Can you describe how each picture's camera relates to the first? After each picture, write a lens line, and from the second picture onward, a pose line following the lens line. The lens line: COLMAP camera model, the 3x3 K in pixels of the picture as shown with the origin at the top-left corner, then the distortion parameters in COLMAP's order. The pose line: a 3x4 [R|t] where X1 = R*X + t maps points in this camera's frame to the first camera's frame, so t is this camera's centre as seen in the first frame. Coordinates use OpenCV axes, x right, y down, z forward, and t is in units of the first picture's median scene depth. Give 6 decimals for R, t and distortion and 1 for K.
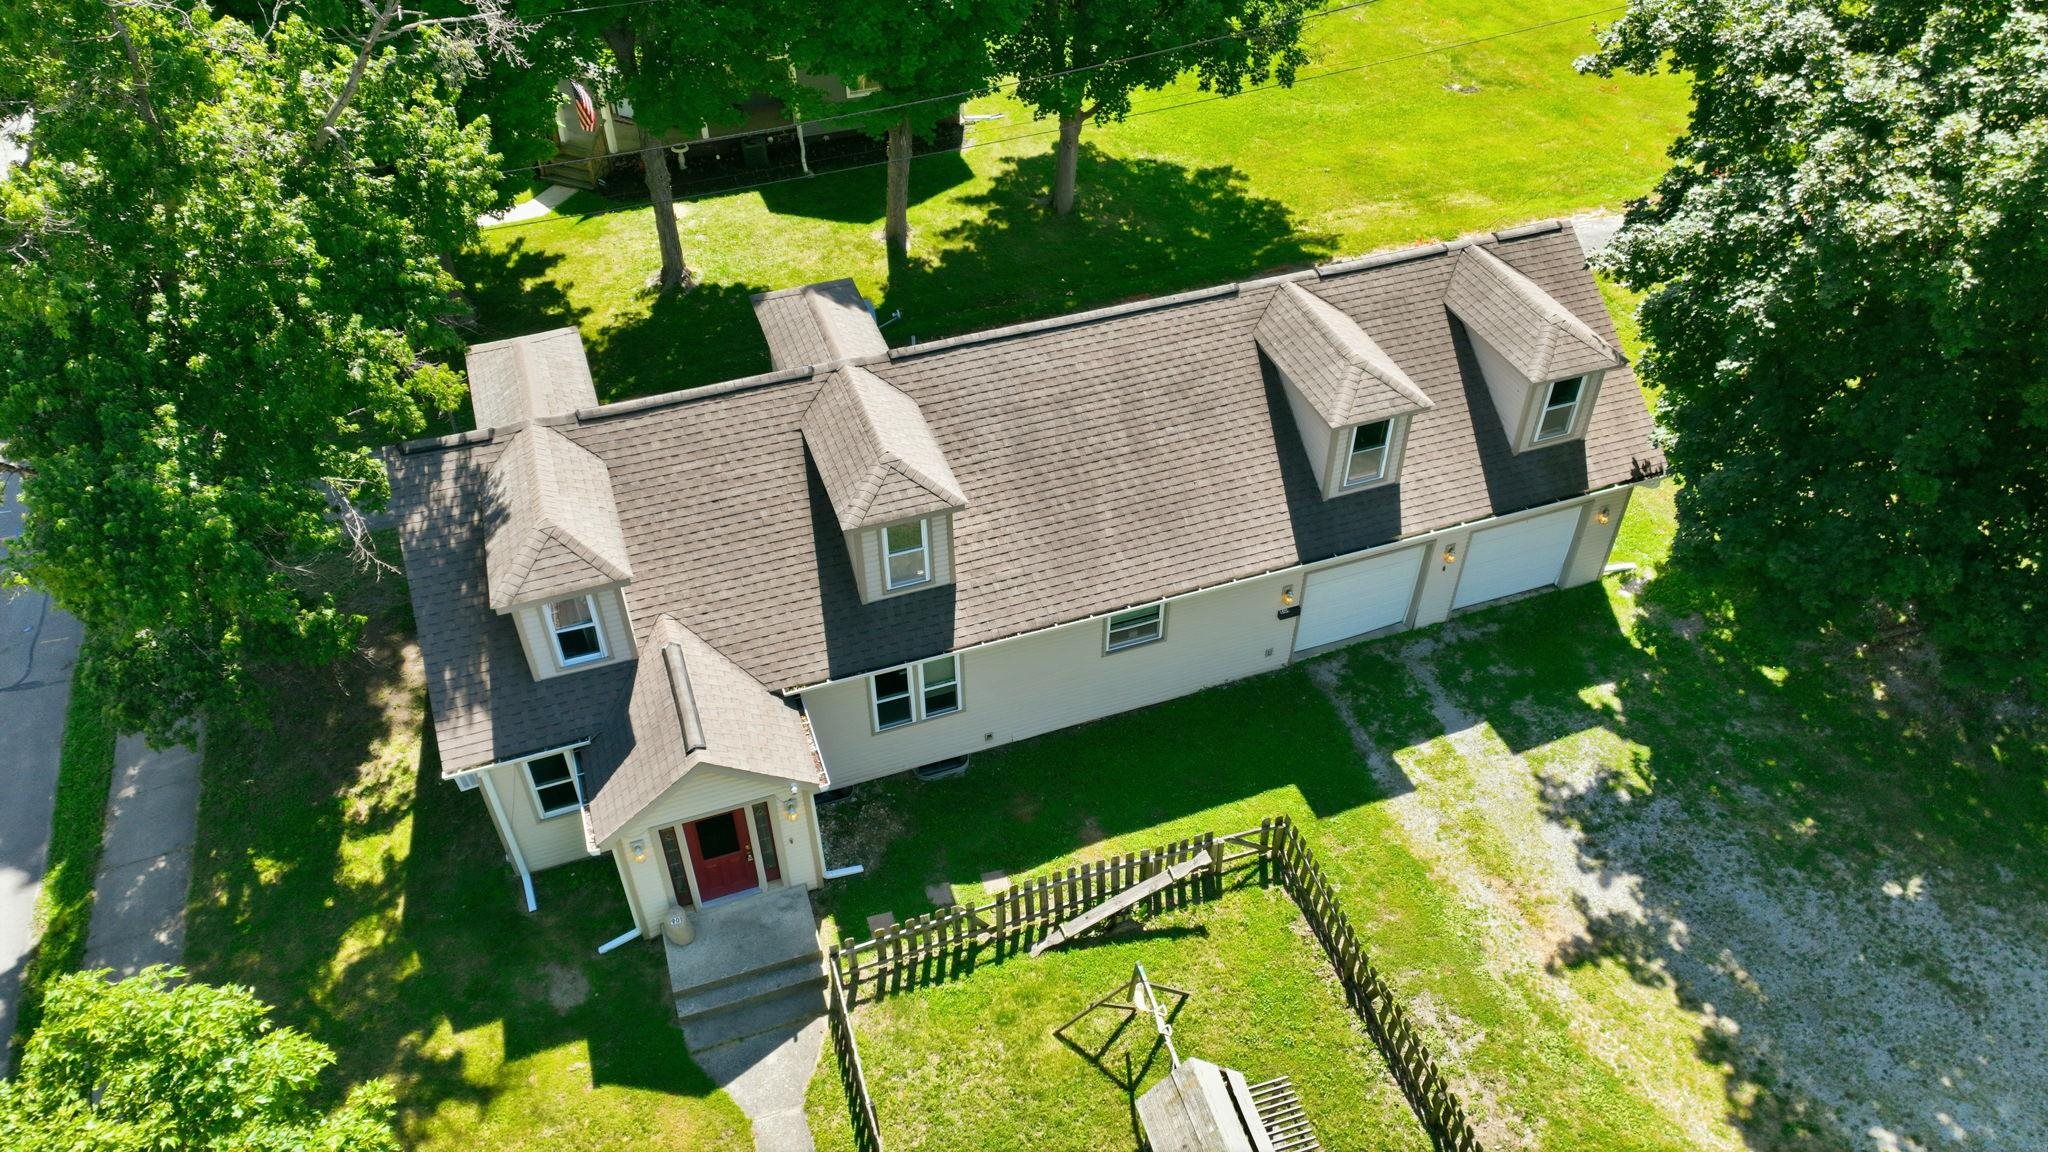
lens RADIAL K [[1447.7, 0, 1015.4], [0, 1447.7, 576.7], [0, 0, 1]] dist [0.005691, 0.000227]
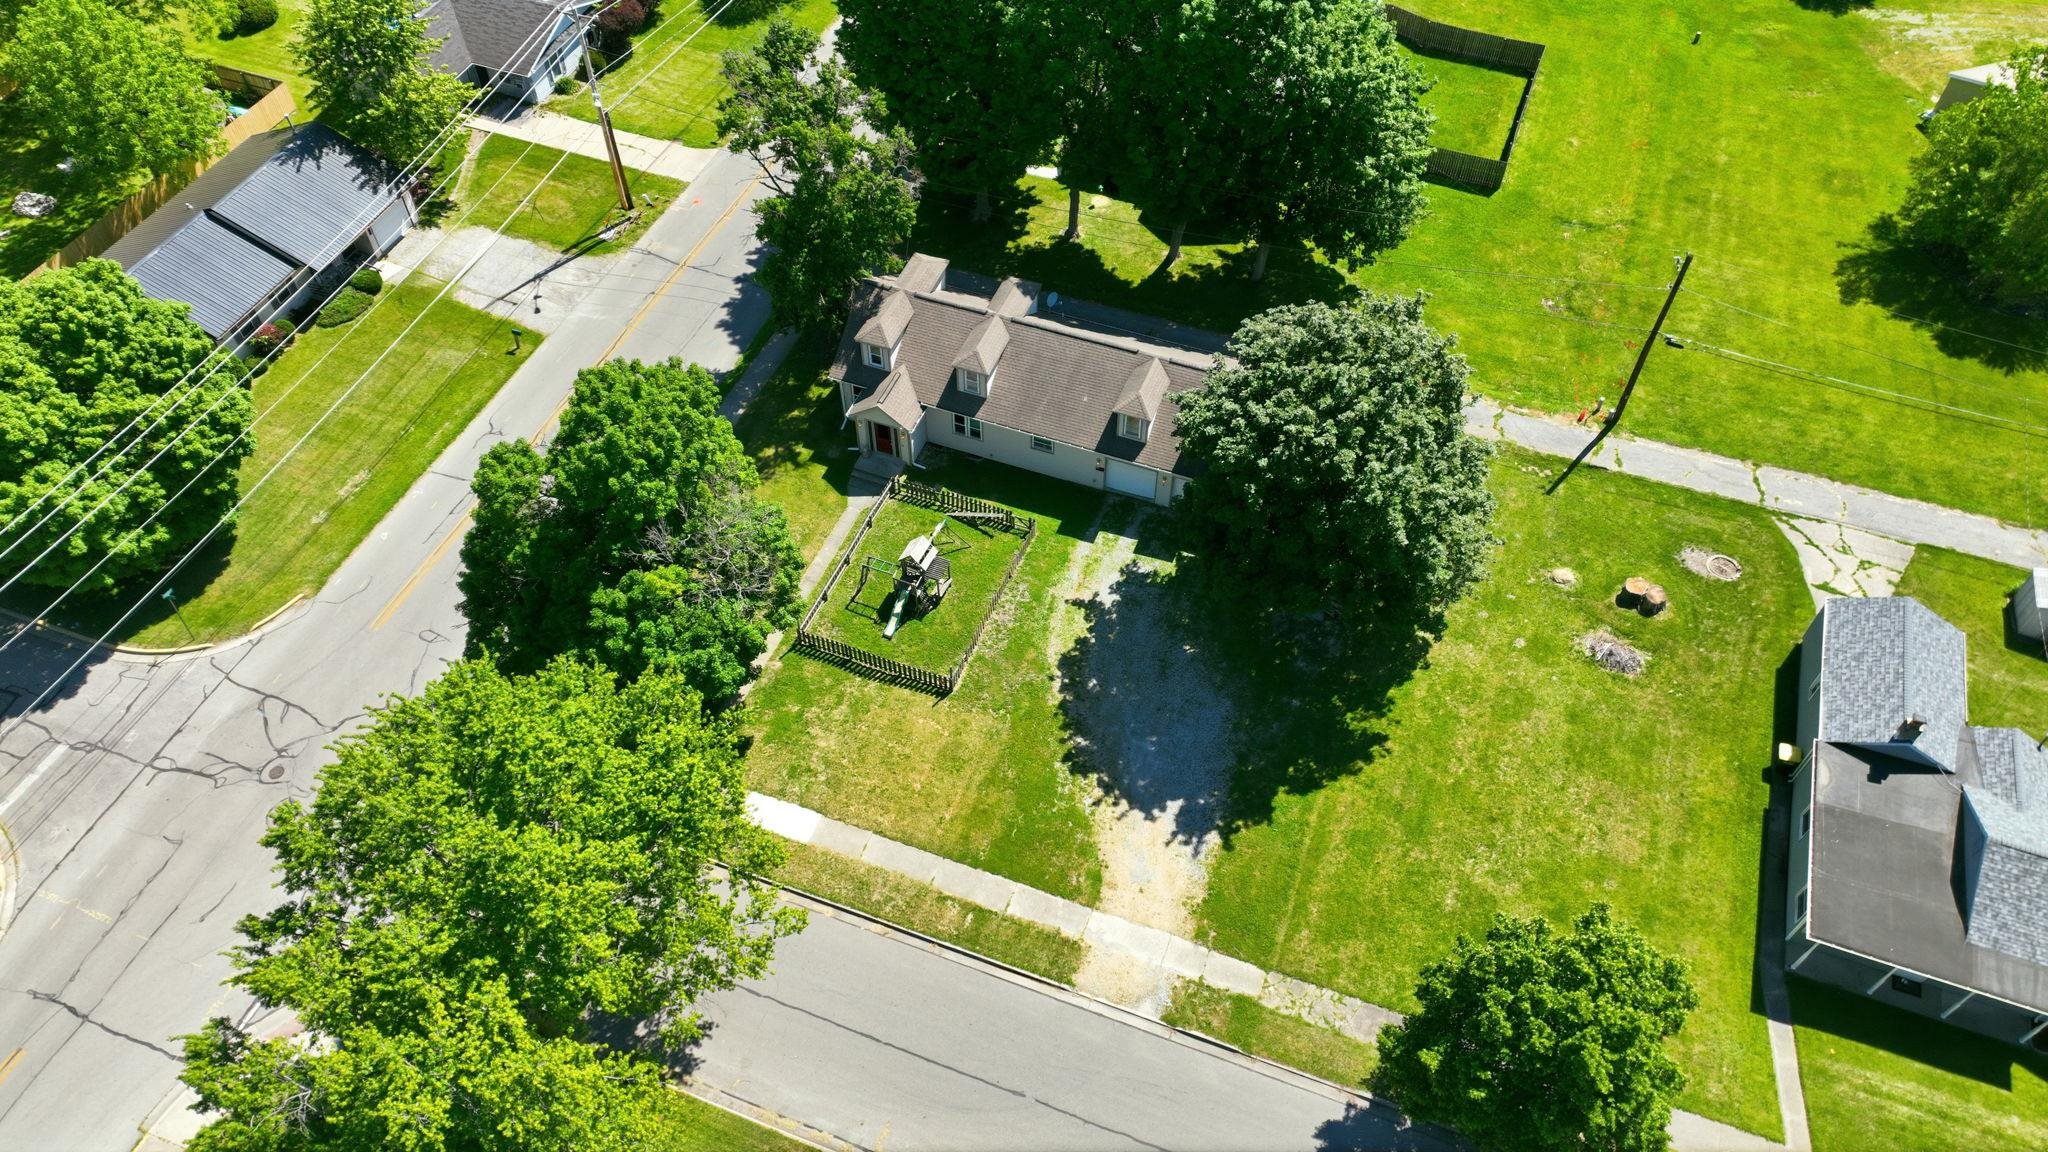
lens RADIAL K [[1447.7, 0, 1015.4], [0, 1447.7, 576.7], [0, 0, 1]] dist [0.005691, 0.000227]
pose [[0.759219, 0.507965, -0.406888, 1.382153], [-0.436471, 0.861139, 0.260640, -0.475818], [0.482783, -0.020288, 0.875505, -1.568851]]
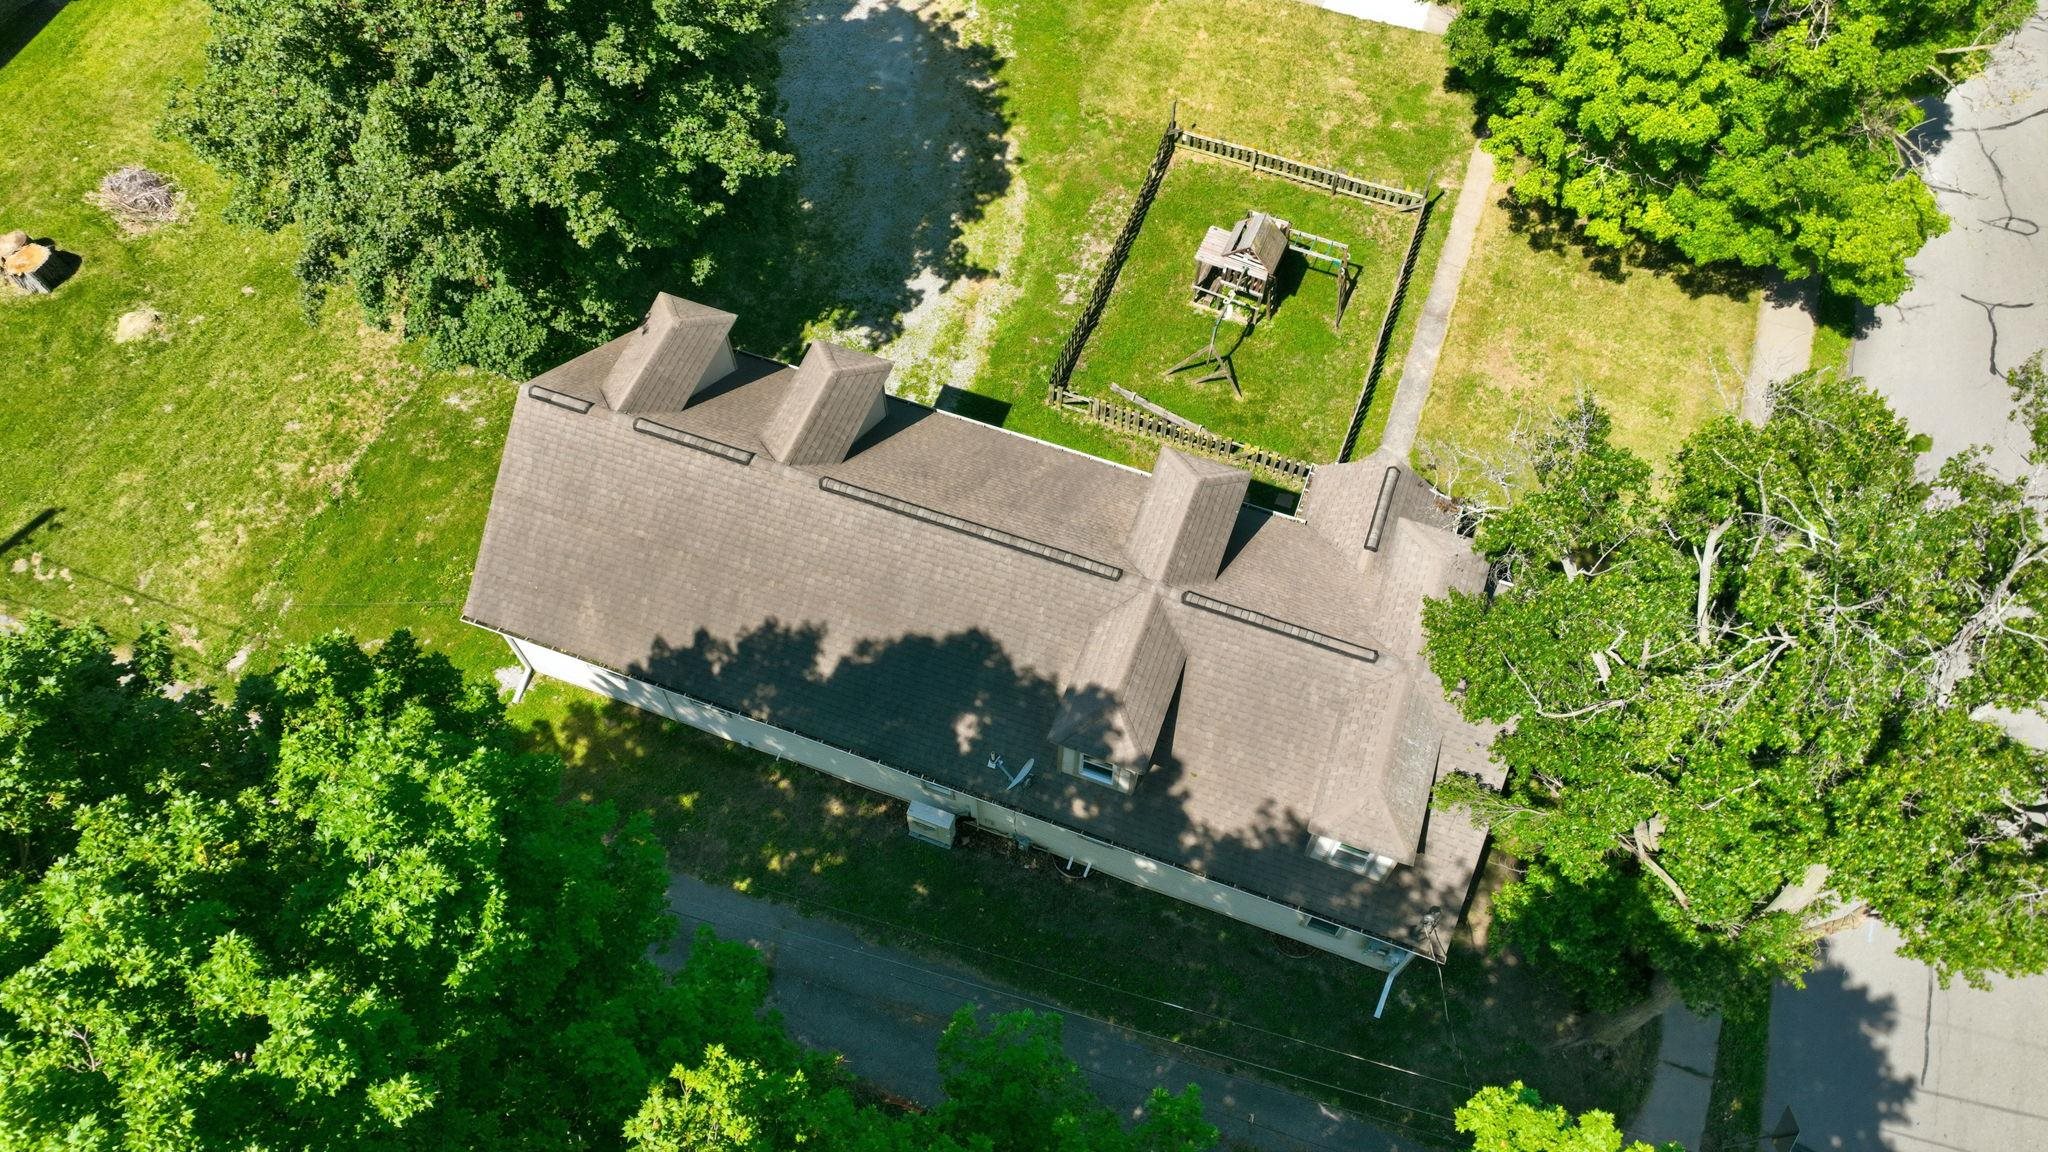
lens RADIAL K [[1447.7, 0, 1015.4], [0, 1447.7, 576.7], [0, 0, 1]] dist [0.005691, 0.000227]
pose [[-0.768869, -0.549222, 0.327408, -0.413915], [0.432962, -0.070394, 0.898659, -1.269495], [-0.470516, 0.832706, 0.291916, 0.715671]]
